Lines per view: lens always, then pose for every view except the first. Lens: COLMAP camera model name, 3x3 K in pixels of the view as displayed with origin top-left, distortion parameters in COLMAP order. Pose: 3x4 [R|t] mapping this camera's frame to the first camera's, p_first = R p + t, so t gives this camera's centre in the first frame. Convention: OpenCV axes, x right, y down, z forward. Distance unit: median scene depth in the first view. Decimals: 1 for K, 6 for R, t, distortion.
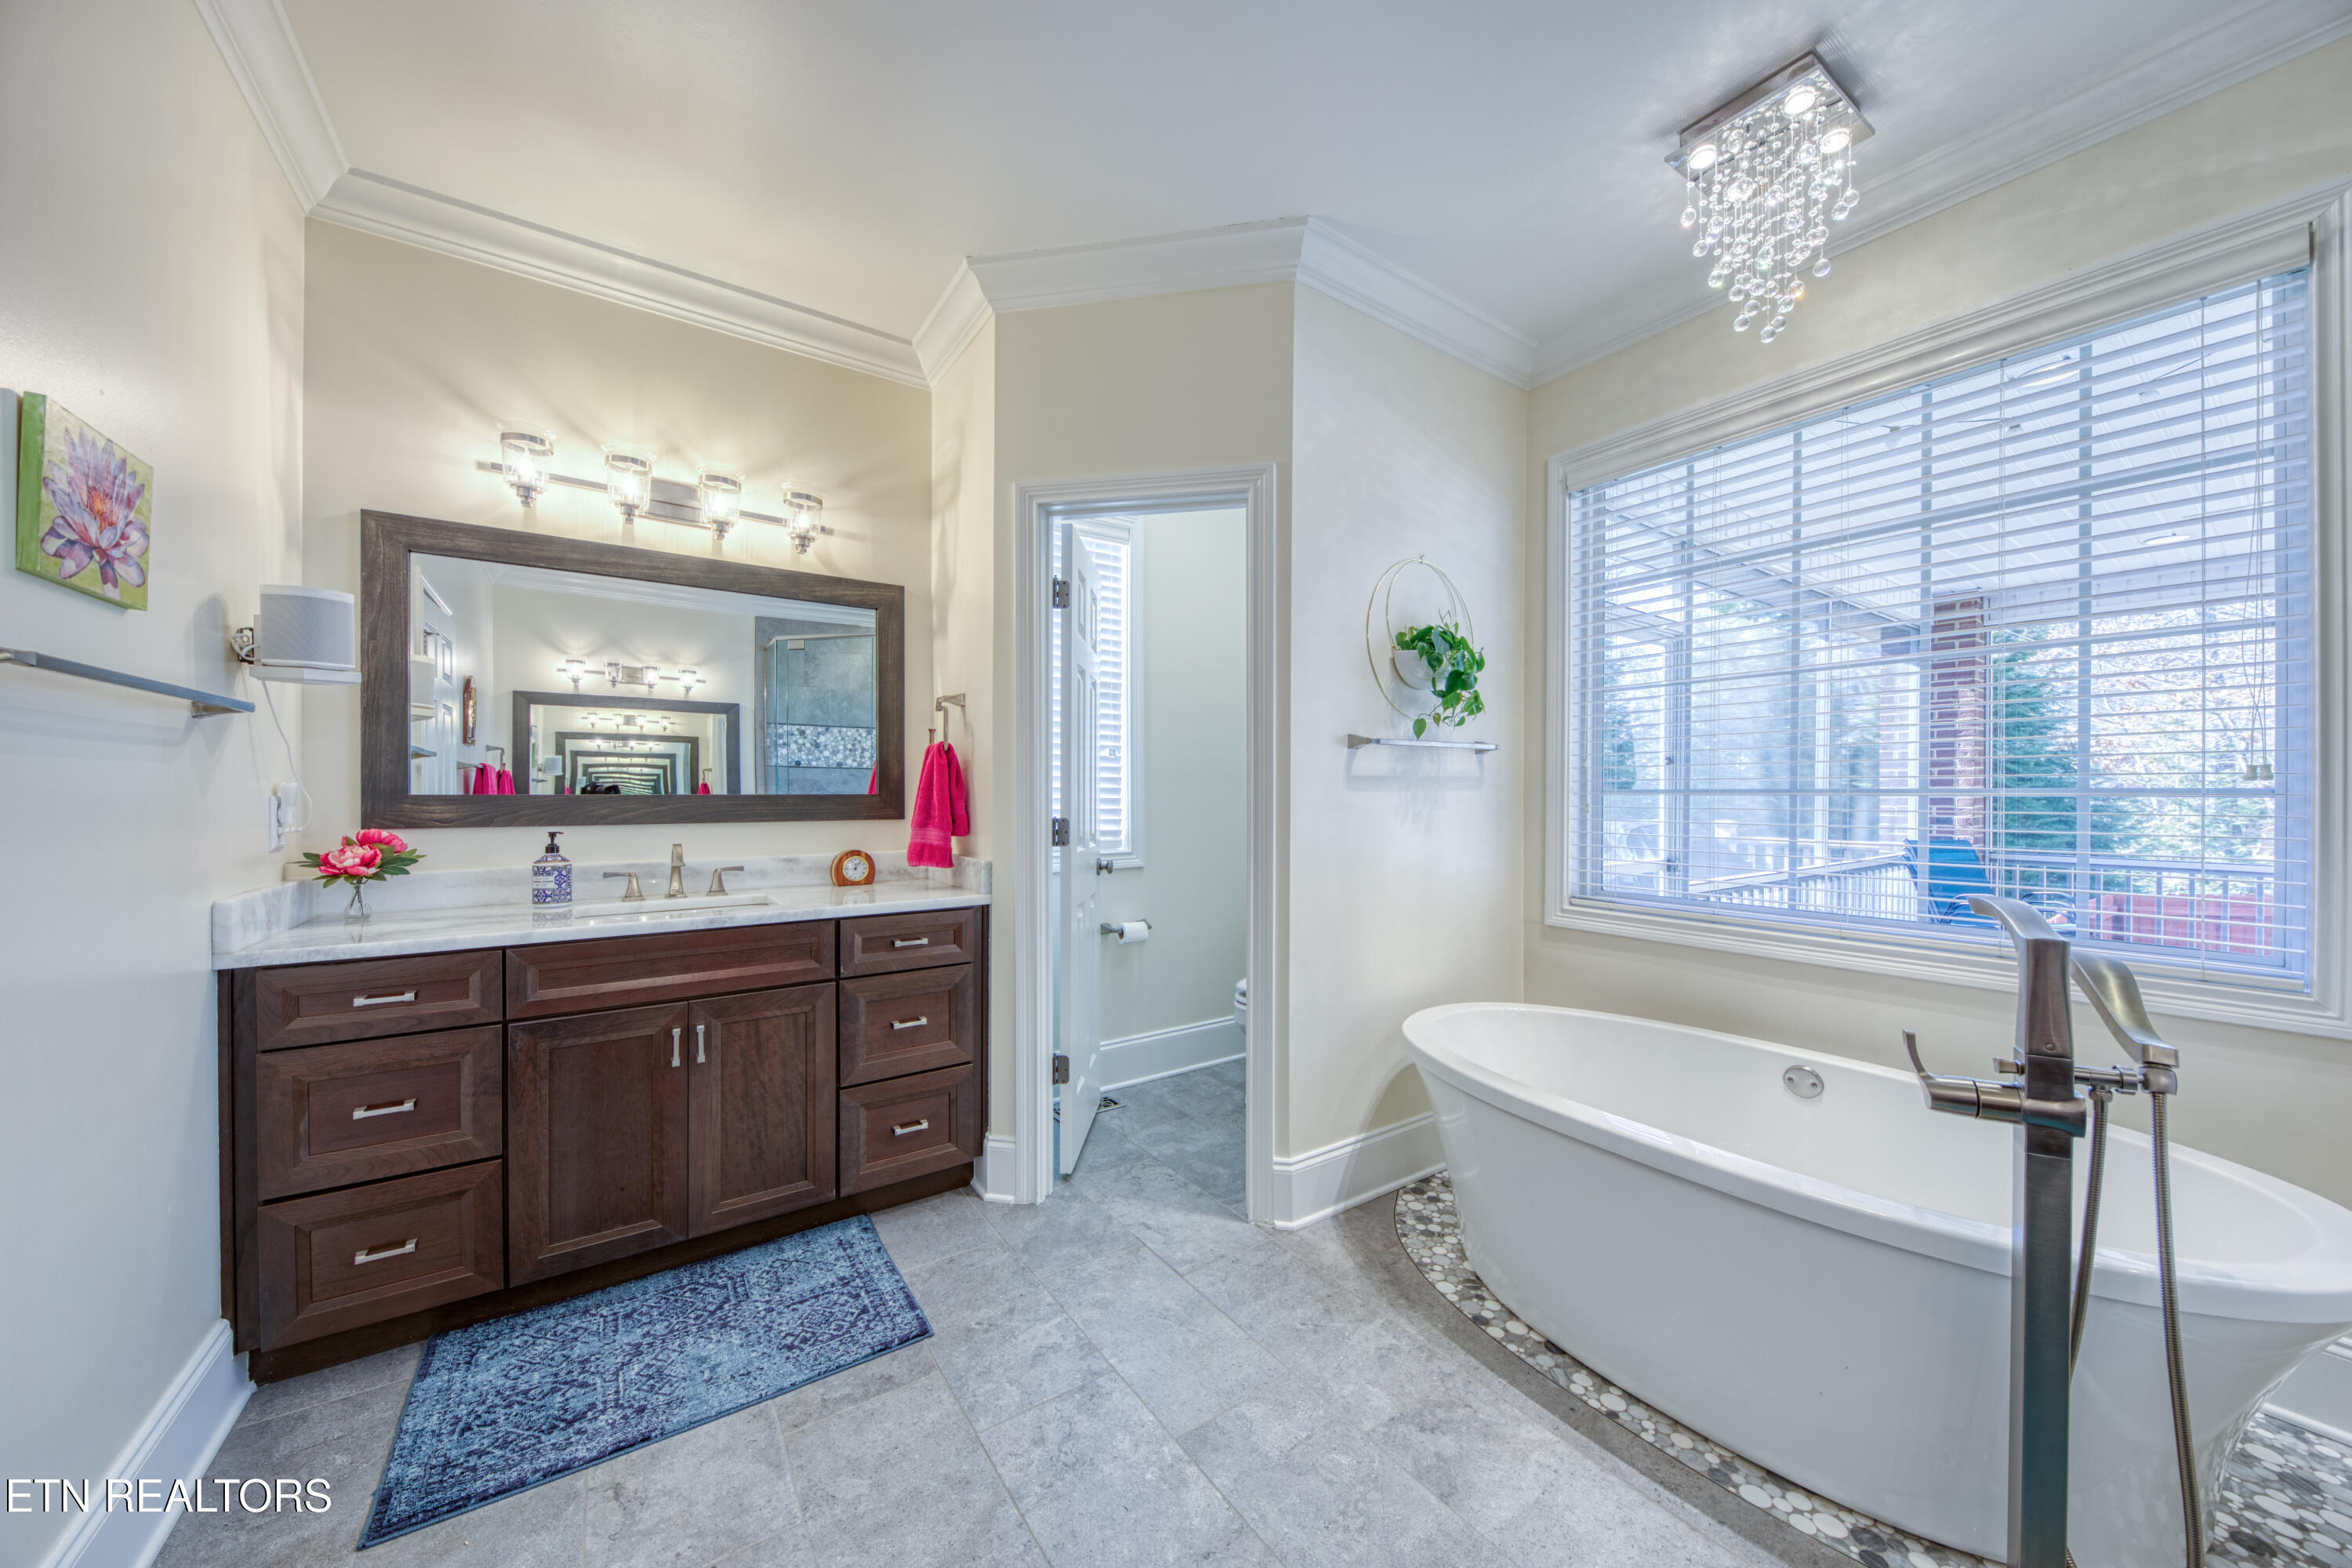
lens RADIAL K [[818.6, 0, 1183.7], [0, 818.6, 793.1], [0, 0, 1]] dist [-0.001848, -0.000257]
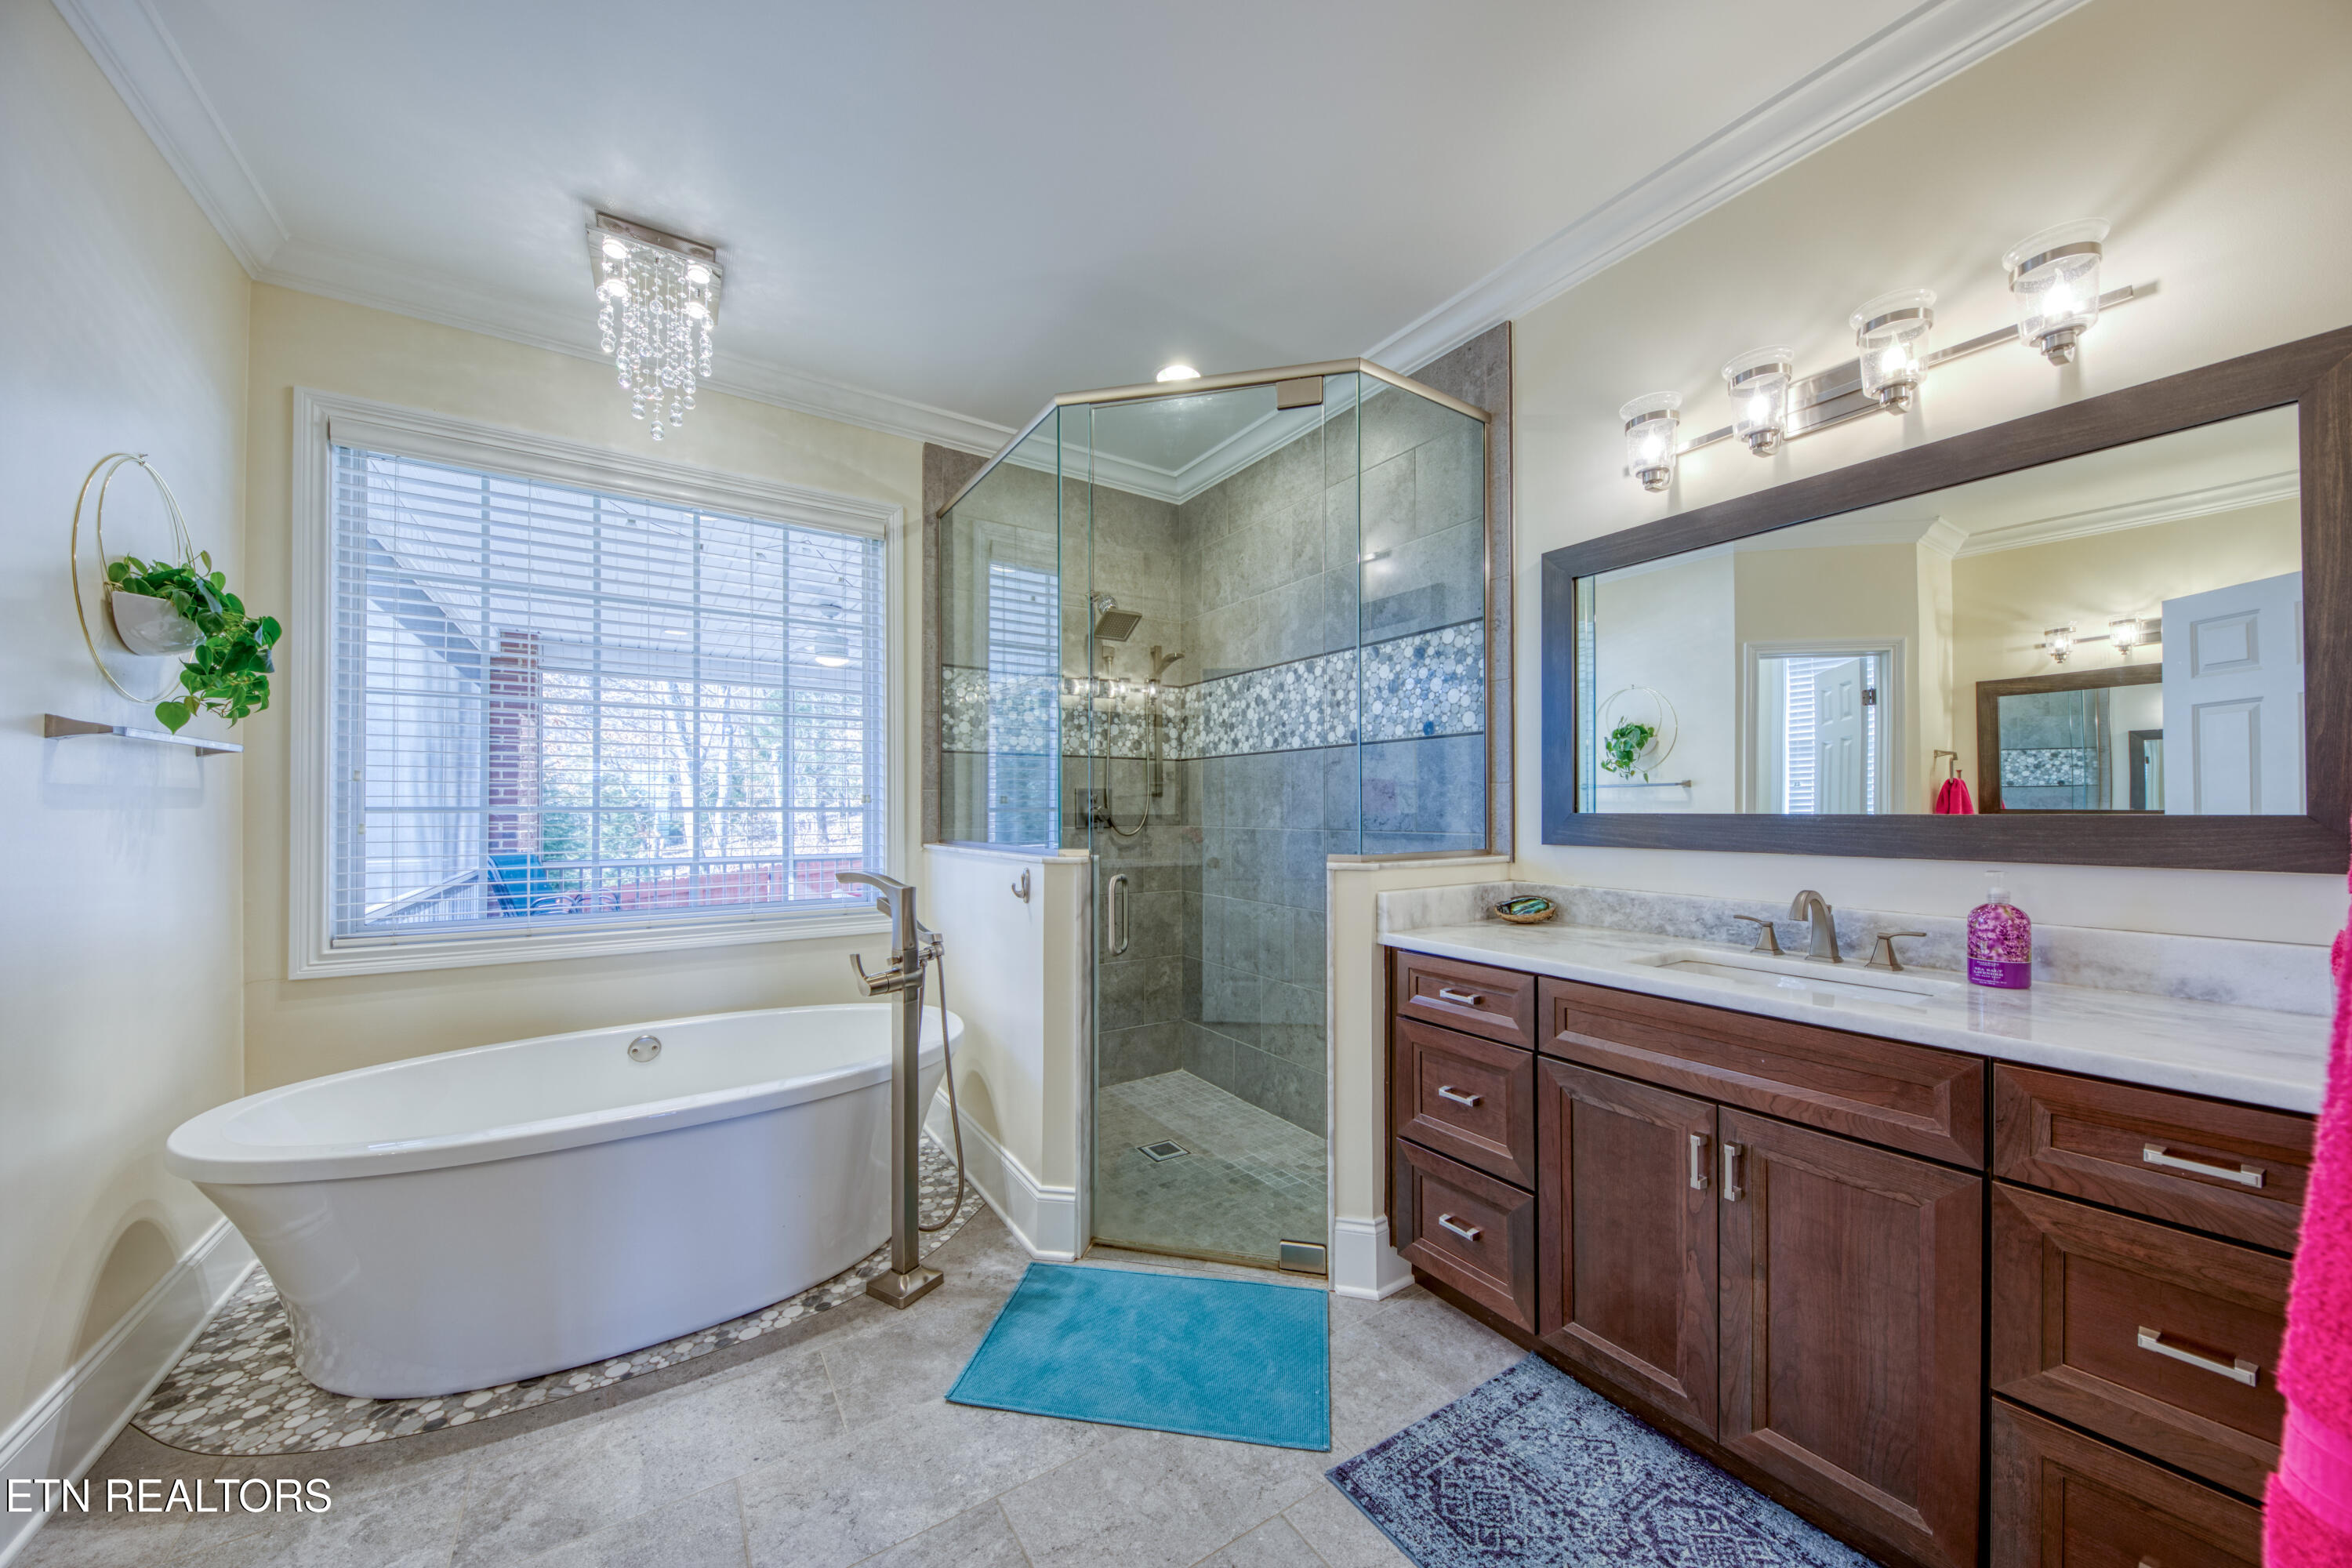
lens RADIAL K [[818.6, 0, 1185.0], [0, 818.6, 801.2], [0, 0, 1]] dist [-0.001848, -0.000257]
pose [[0.021838, 0.008958, 0.999721, -0.469182], [0.003039, 0.999955, -0.009026, -0.000442], [-0.999757, 0.003236, 0.021810, 0.185416]]
